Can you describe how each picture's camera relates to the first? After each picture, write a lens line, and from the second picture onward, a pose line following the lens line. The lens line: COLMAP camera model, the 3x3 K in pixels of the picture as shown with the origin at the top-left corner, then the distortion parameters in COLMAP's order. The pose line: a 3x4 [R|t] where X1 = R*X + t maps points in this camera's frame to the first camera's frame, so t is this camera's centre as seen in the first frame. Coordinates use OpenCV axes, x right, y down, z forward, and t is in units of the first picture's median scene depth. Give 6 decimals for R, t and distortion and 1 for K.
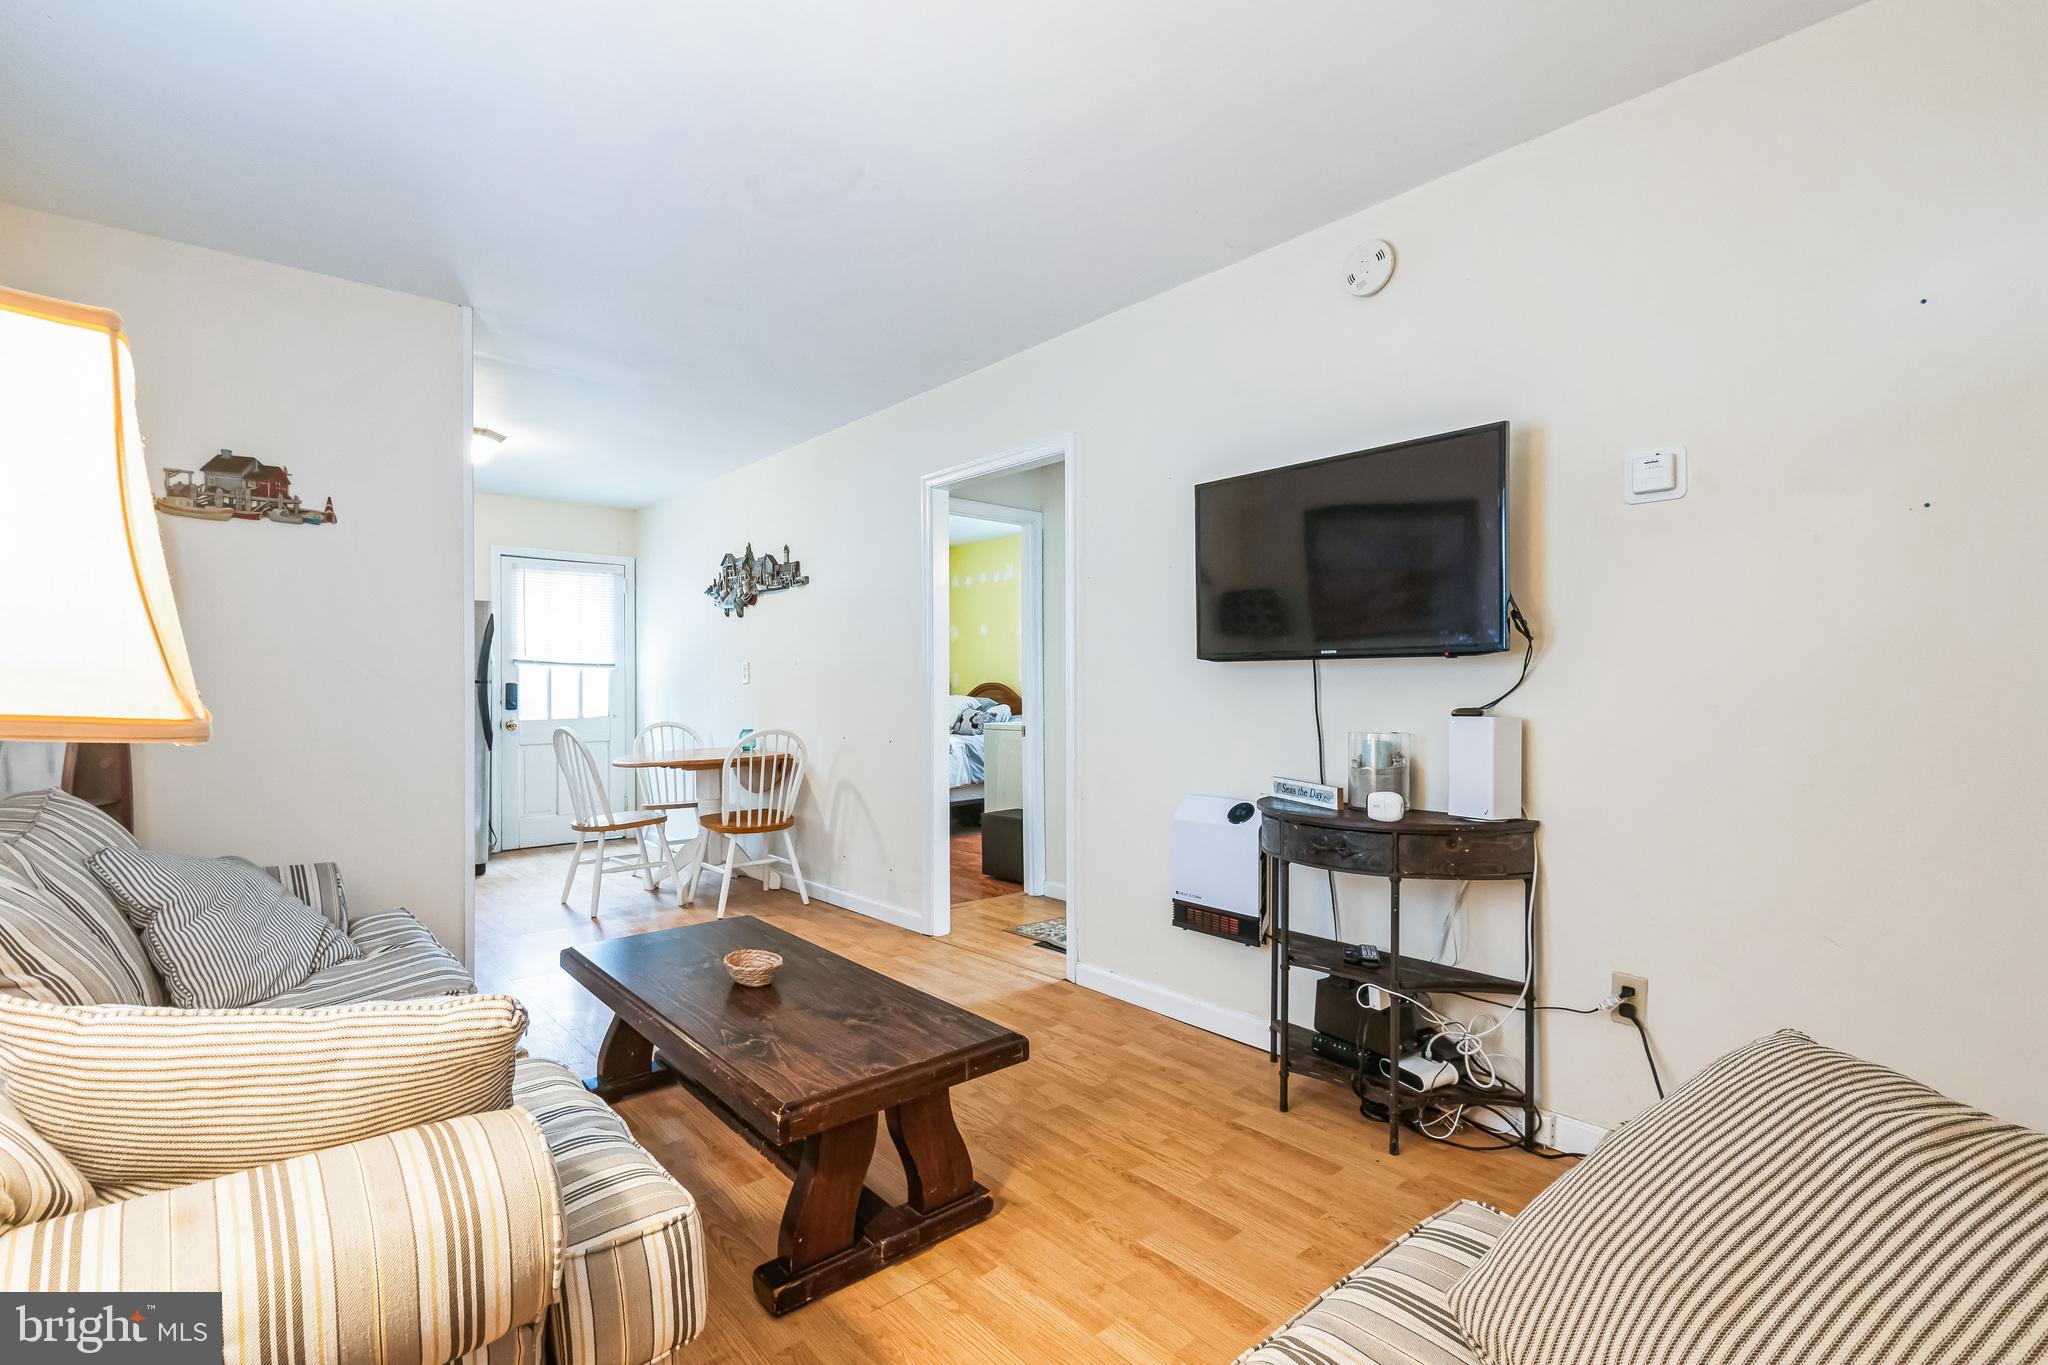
lens RADIAL K [[970.7, 0, 1020.4], [0, 970.7, 692.2], [0, 0, 1]] dist [-0.000507, -0.000435]
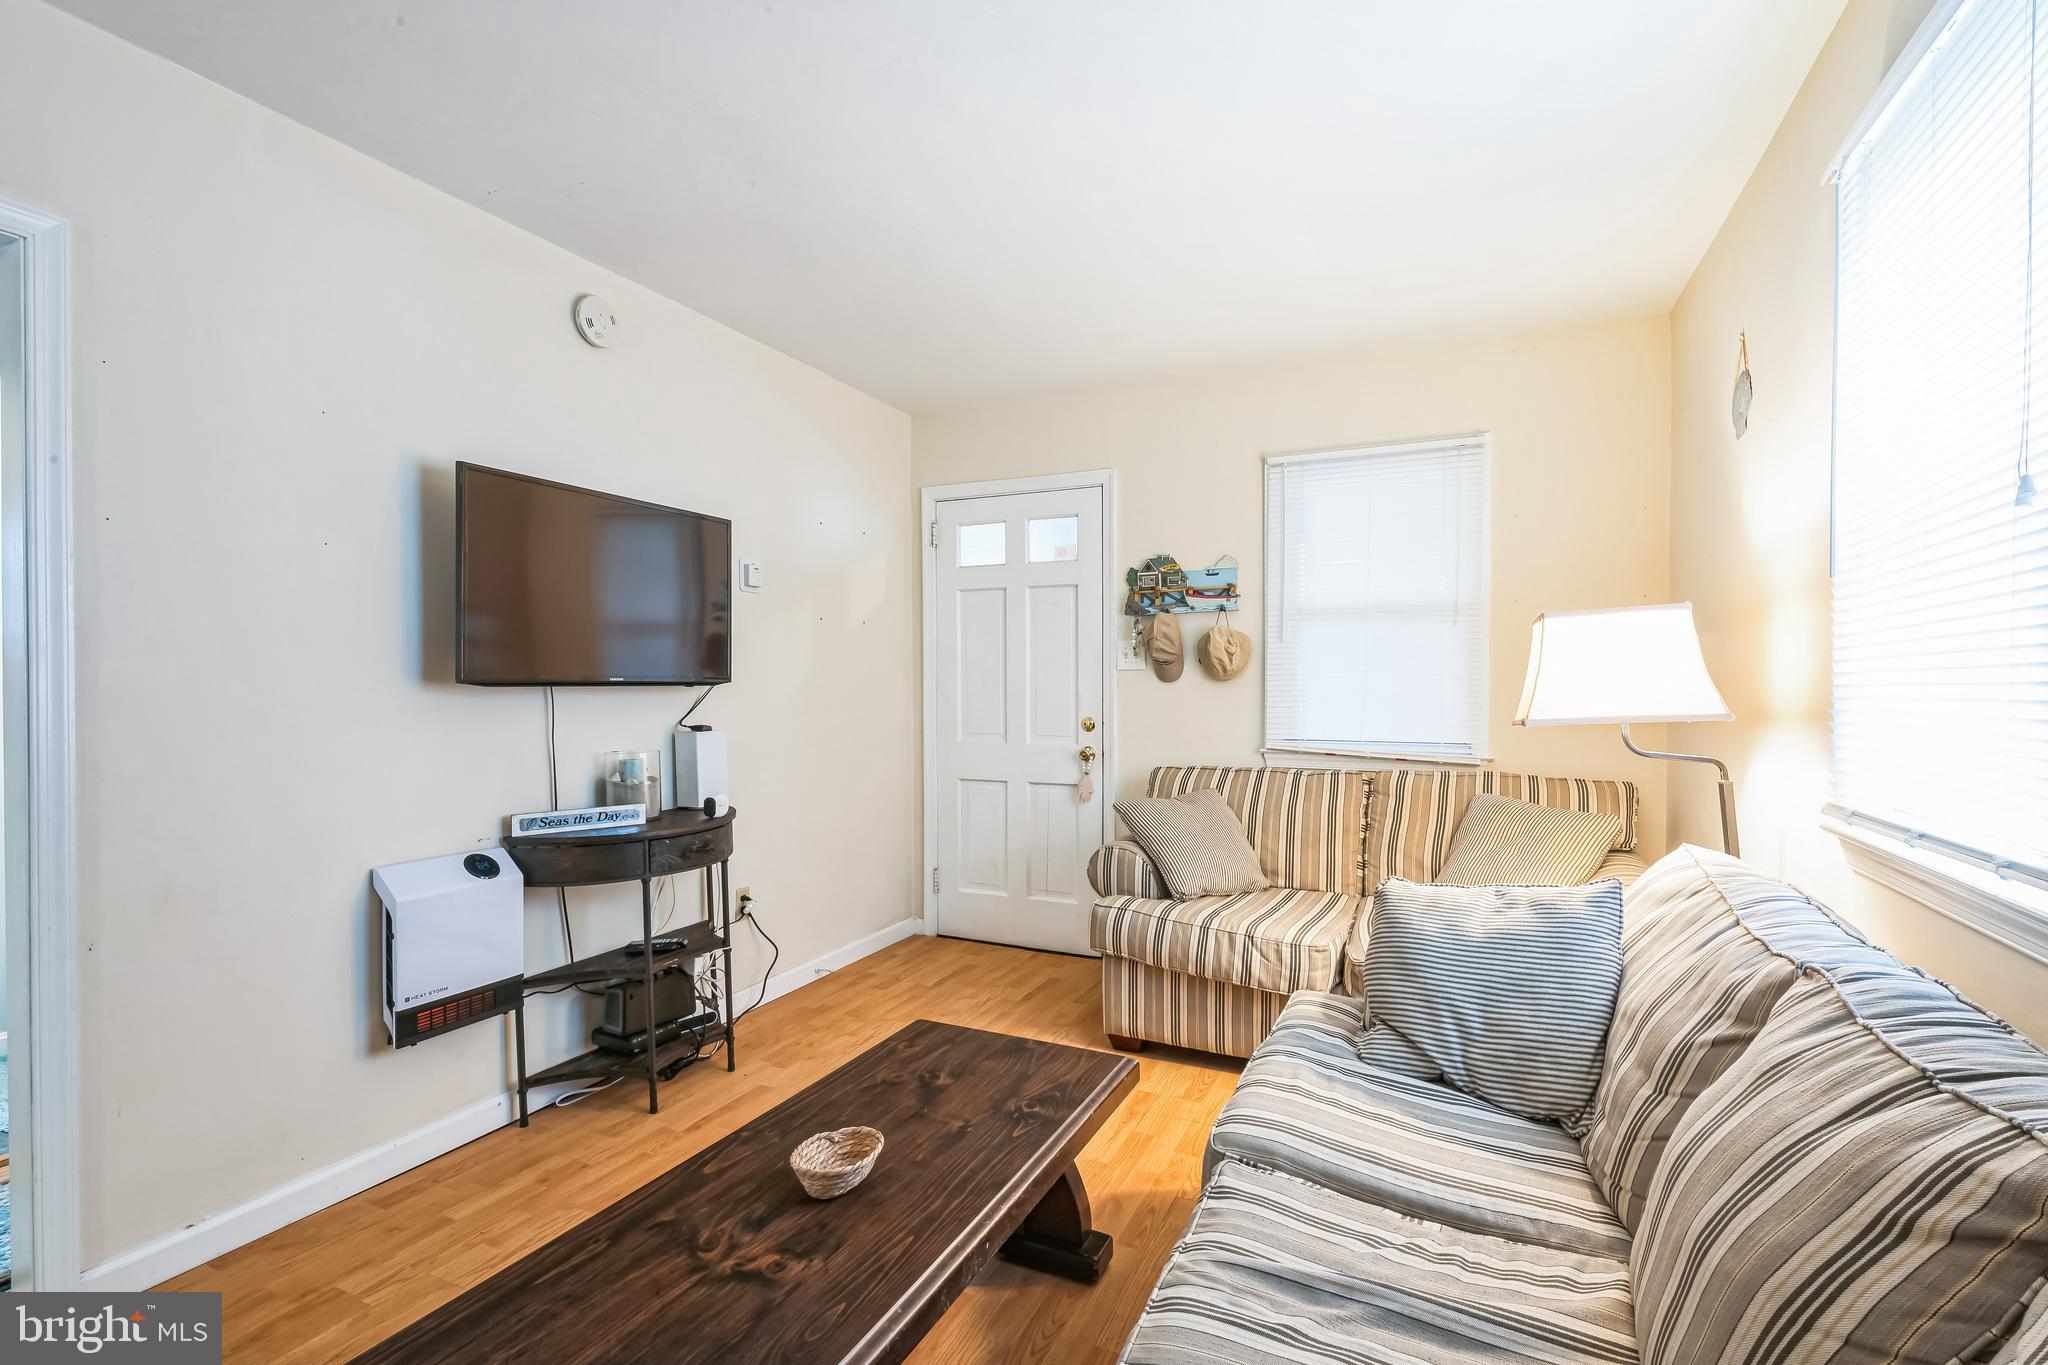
lens RADIAL K [[970.7, 0, 1020.4], [0, 970.7, 692.2], [0, 0, 1]] dist [-0.000507, -0.000435]
pose [[-0.424561, -0.005739, 0.905381, -0.902052], [0.013651, 0.999826, 0.012739, -0.038121], [-0.905296, 0.017768, -0.424409, 1.139577]]
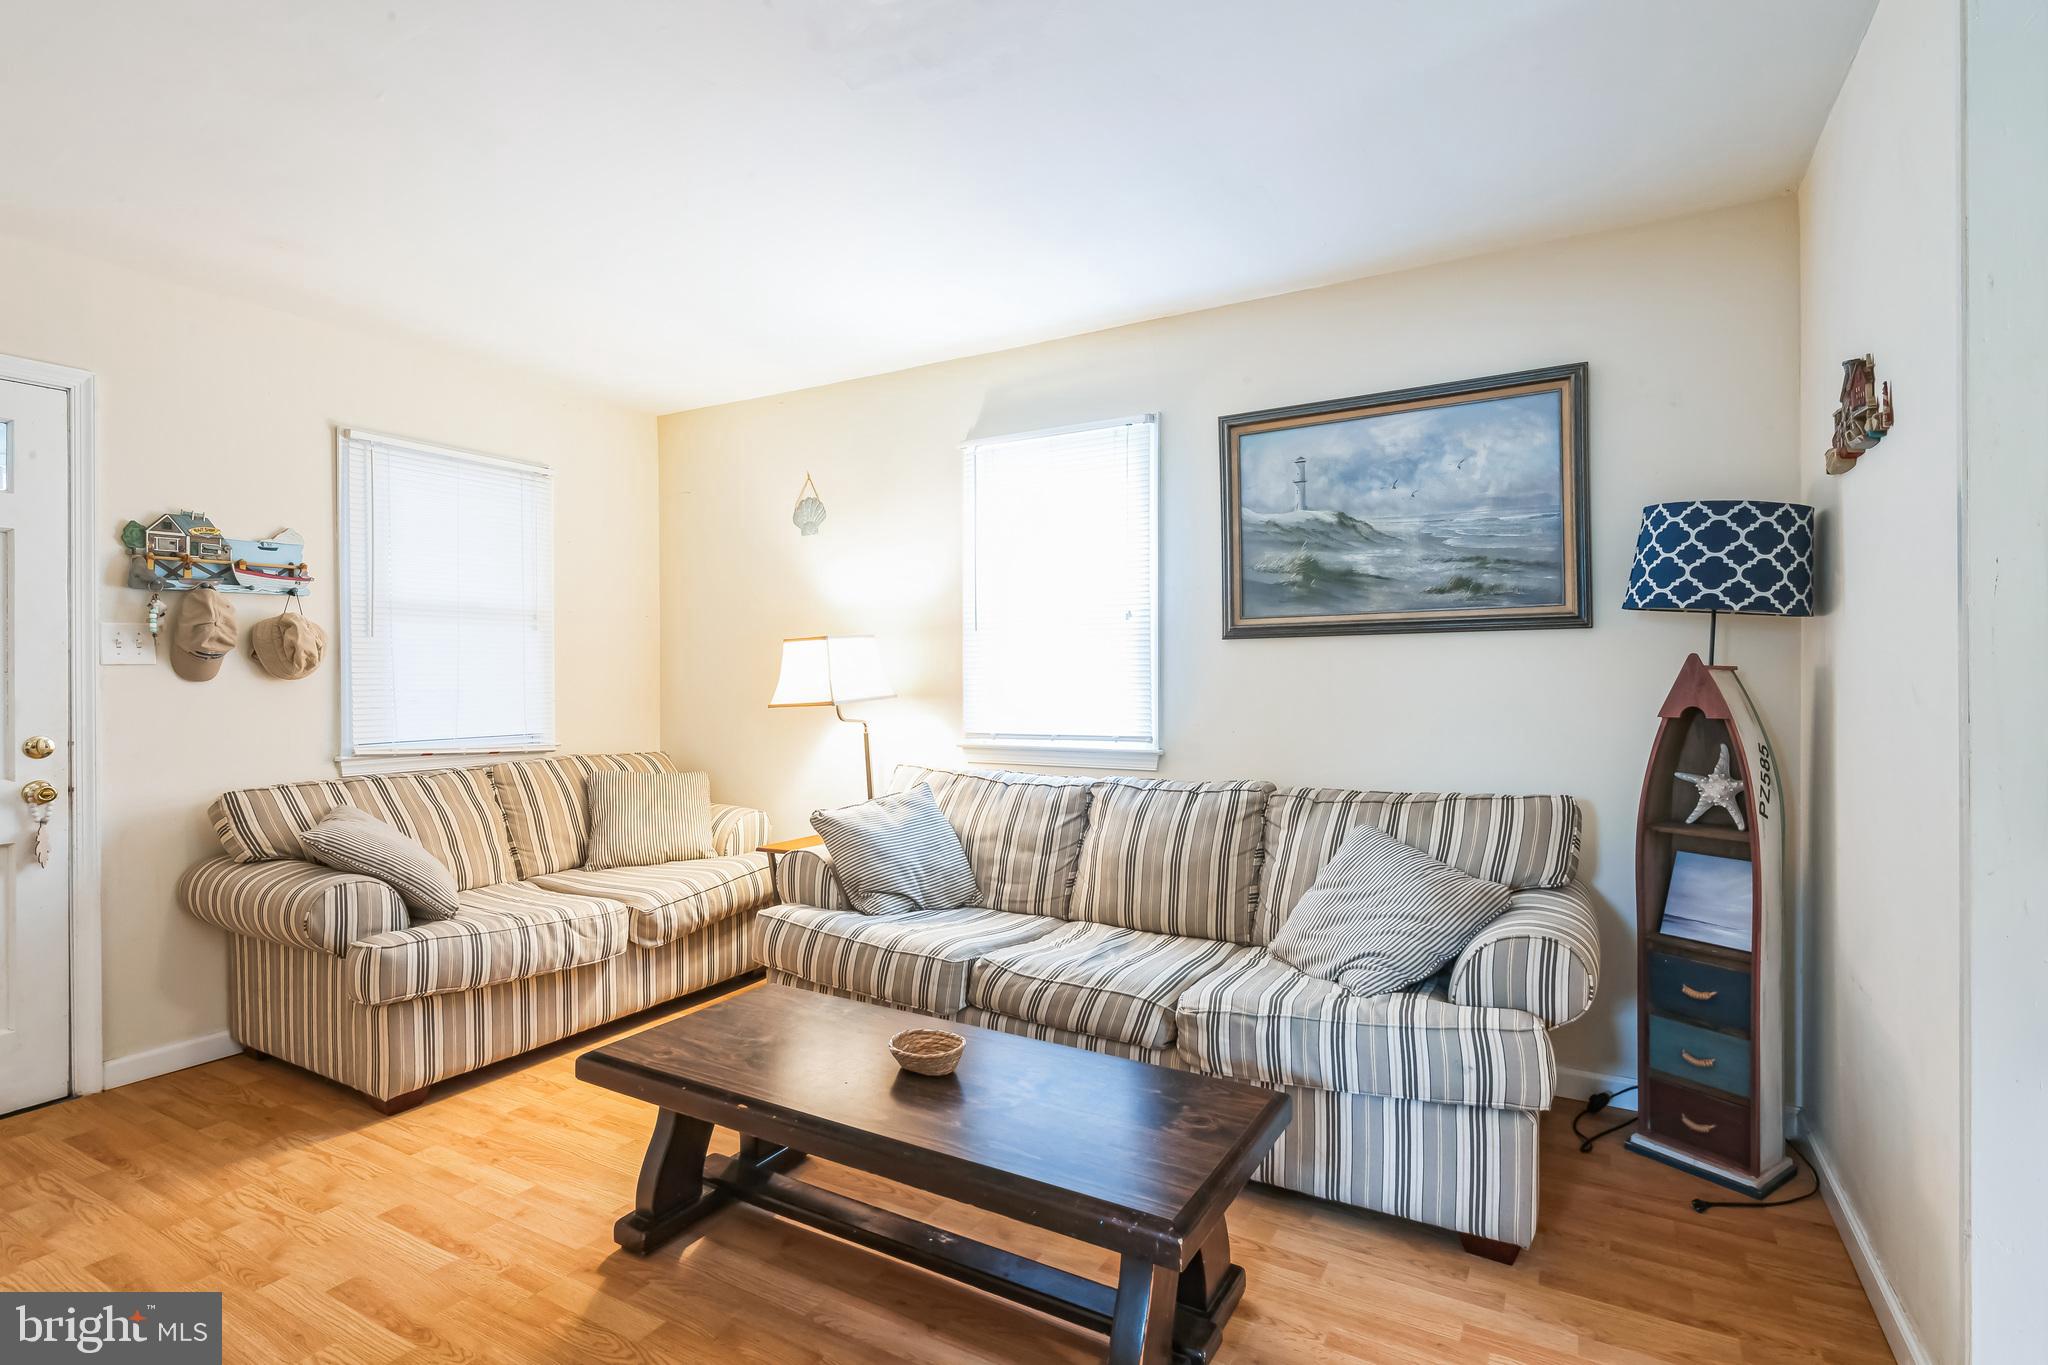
lens RADIAL K [[950.9, 0, 1060.9], [0, 950.9, 675.9], [0, 0, 1]] dist [0.021637, -0.000260]
pose [[-0.928934, 0.008206, -0.370155, -0.079346], [0.002987, 0.999888, 0.014670, -0.053136], [0.370234, 0.012522, -0.928854, 1.775485]]
